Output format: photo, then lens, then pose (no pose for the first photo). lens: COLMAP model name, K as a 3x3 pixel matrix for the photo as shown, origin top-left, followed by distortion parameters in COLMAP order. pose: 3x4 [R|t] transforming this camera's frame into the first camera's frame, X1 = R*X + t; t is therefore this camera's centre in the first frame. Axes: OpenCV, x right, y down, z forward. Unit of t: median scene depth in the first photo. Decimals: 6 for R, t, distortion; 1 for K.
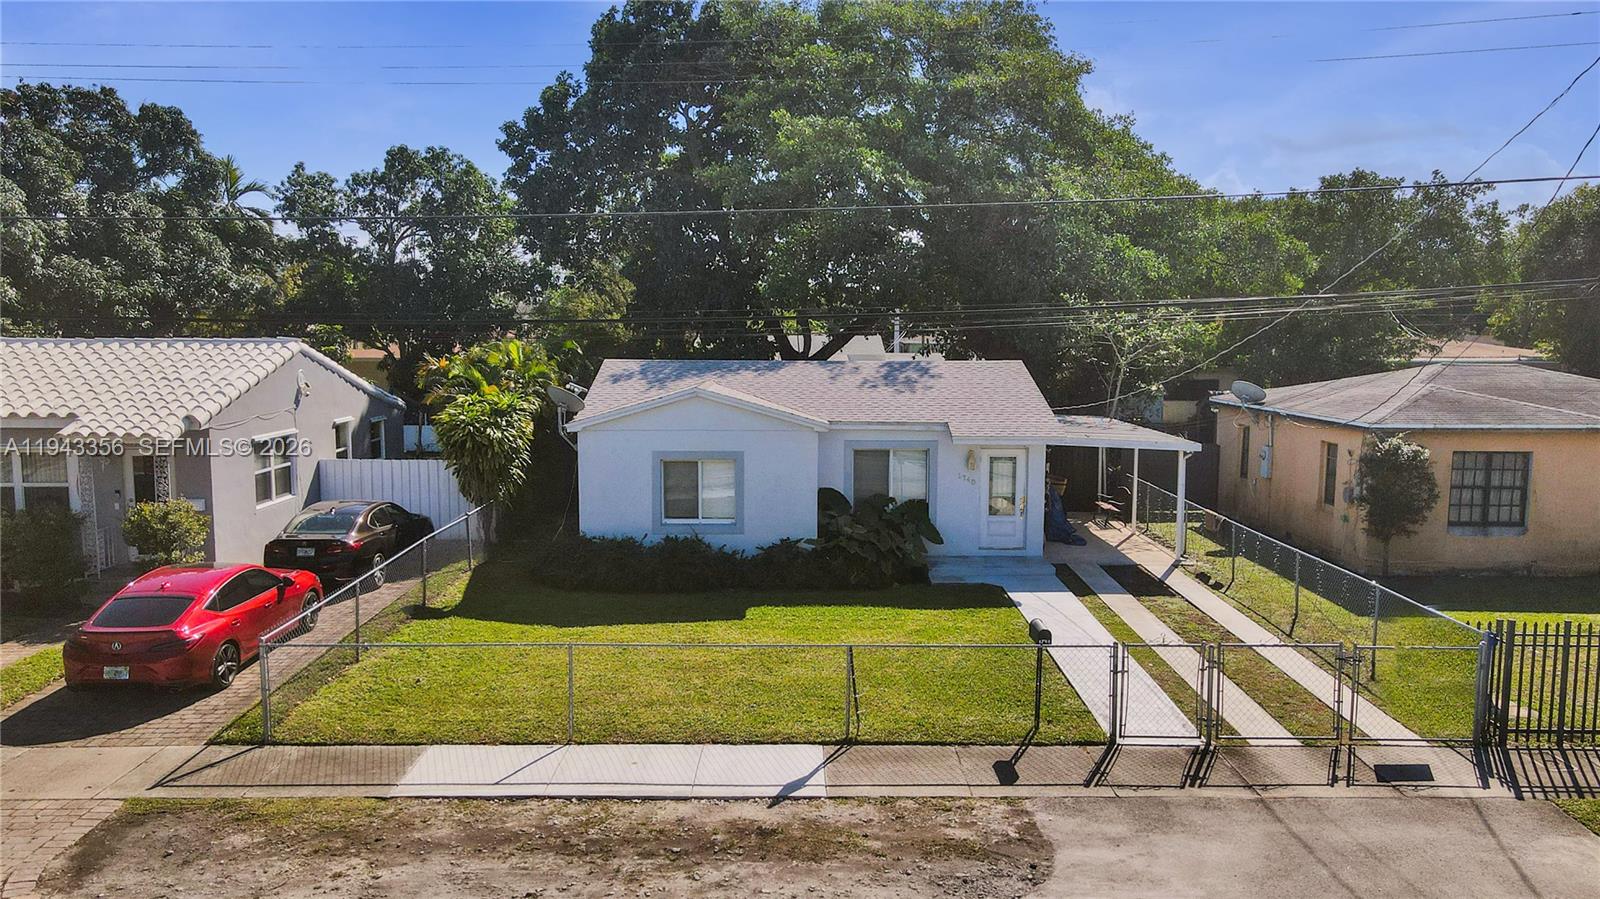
lens RADIAL K [[1191.0, 0, 800.0], [0, 1191.0, 449.5], [0, 0, 1]] dist [0.004216, 0.037073]
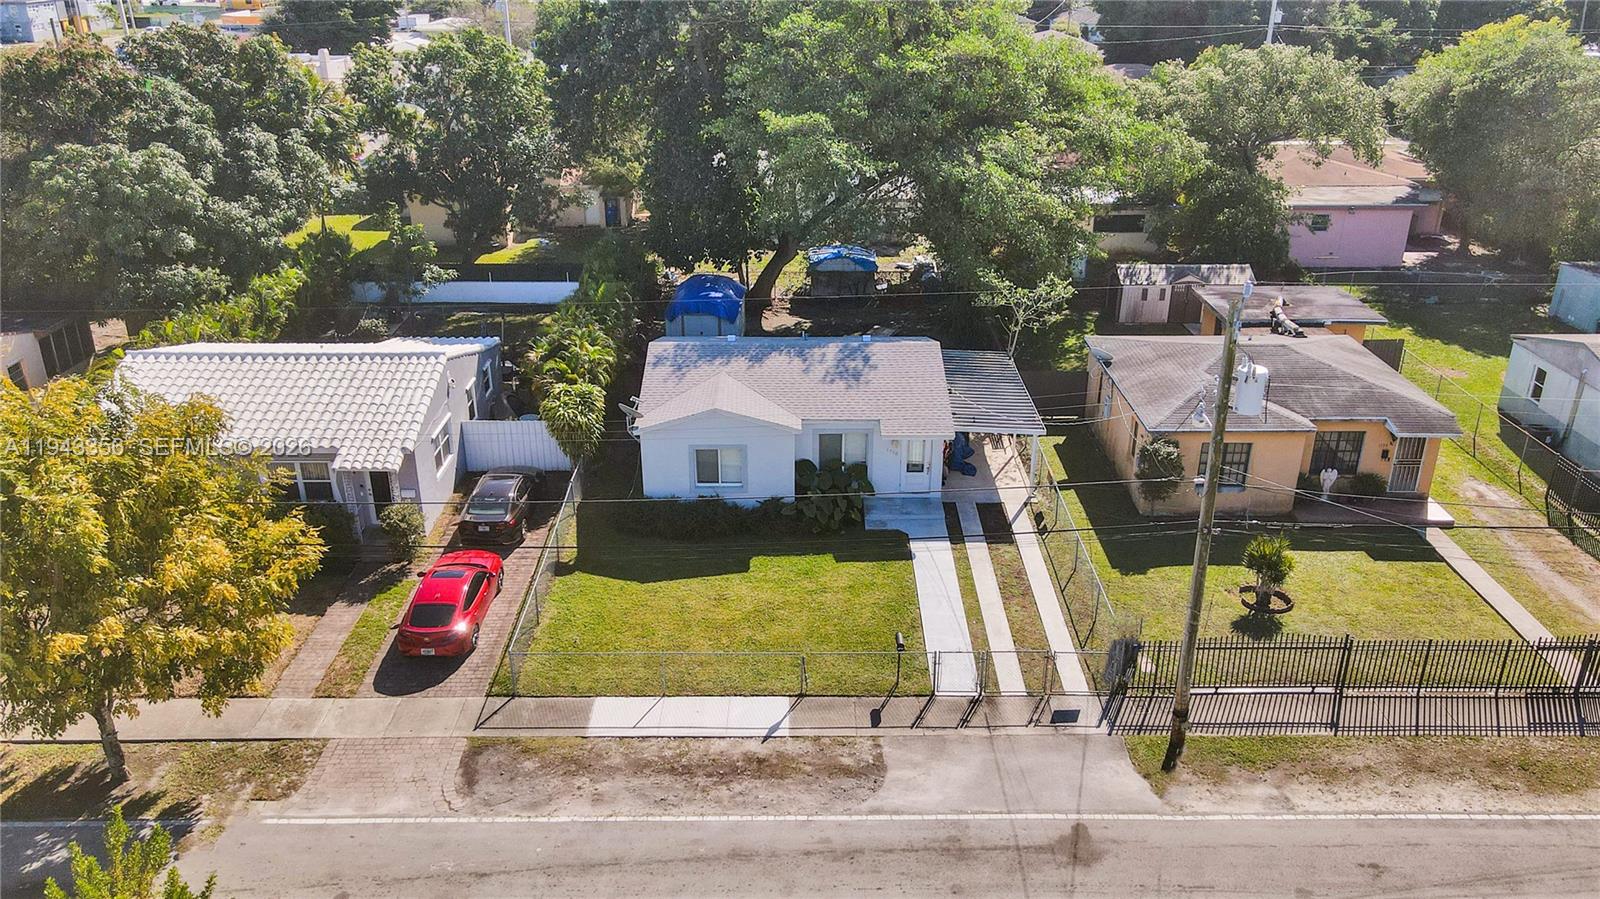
lens RADIAL K [[1191.0, 0, 800.0], [0, 1191.0, 449.5], [0, 0, 1]] dist [0.004216, 0.037073]
pose [[0.999989, -0.002557, -0.003892, 0.048488], [0.003603, 0.954275, 0.298909, -0.791544], [0.002950, -0.298920, 0.954274, -0.841889]]
